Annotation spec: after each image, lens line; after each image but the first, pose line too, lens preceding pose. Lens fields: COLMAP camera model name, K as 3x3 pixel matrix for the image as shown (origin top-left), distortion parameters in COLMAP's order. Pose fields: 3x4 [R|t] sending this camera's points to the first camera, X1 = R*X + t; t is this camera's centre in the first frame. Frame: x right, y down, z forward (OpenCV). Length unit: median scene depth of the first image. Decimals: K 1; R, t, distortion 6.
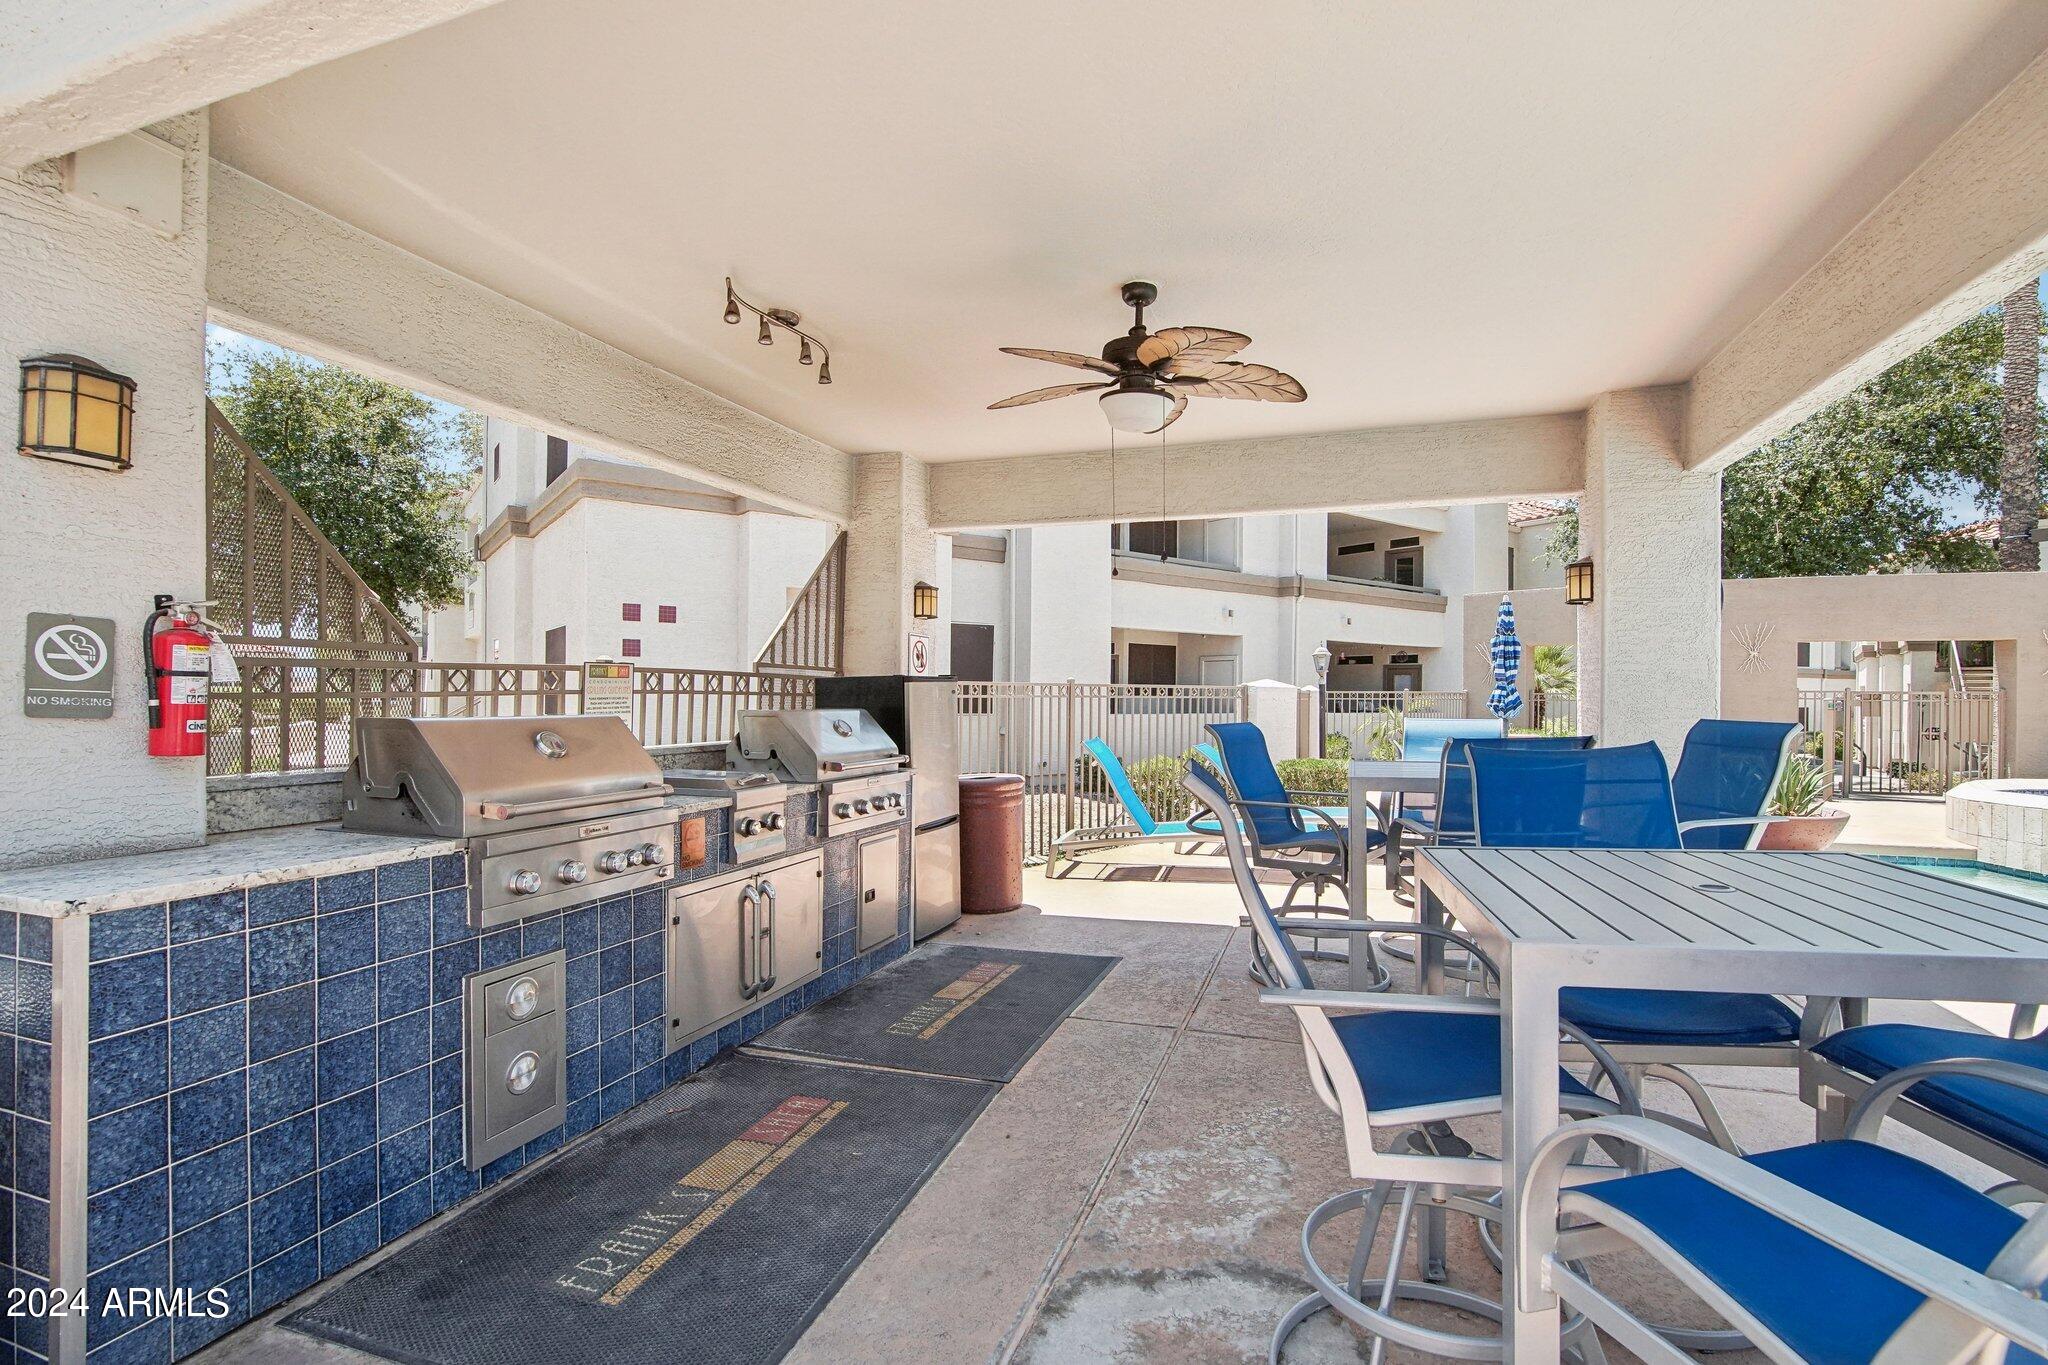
lens RADIAL K [[964.8, 0, 1014.4], [0, 964.8, 704.3], [0, 0, 1]] dist [-0.001038, -0.000077]
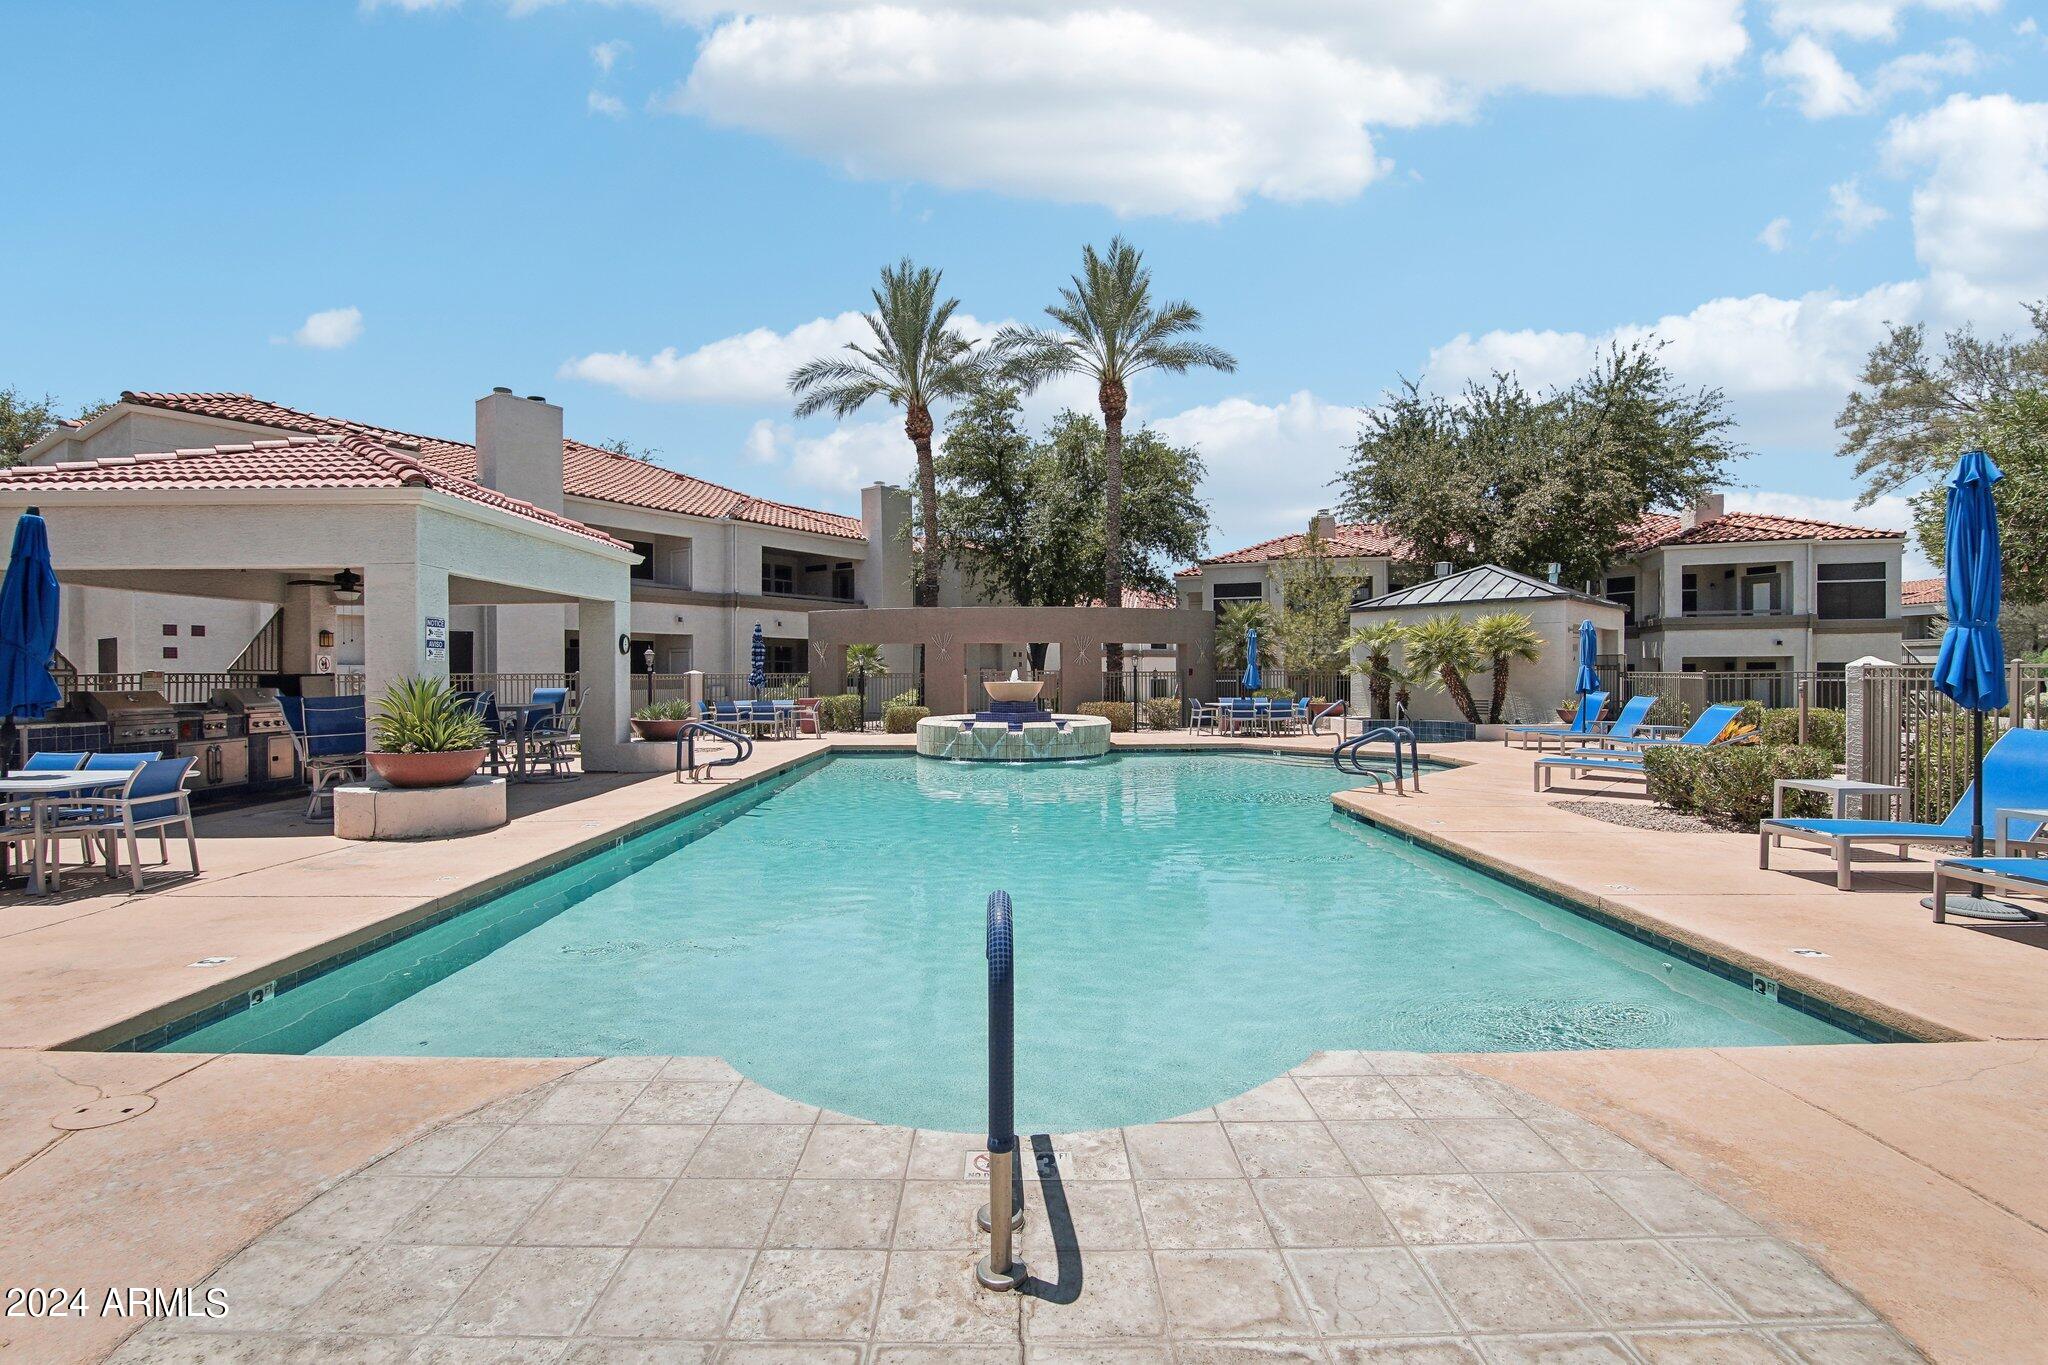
lens RADIAL K [[1009.7, 0, 1024.0], [0, 1009.7, 682.5], [0, 0, 1]] dist [0.000651, 0.000311]
pose [[0.951285, -0.013437, 0.308019, 0.868526], [0.013490, 0.999907, 0.001955, 0.011903], [-0.308017, 0.002295, 0.951378, -2.063726]]
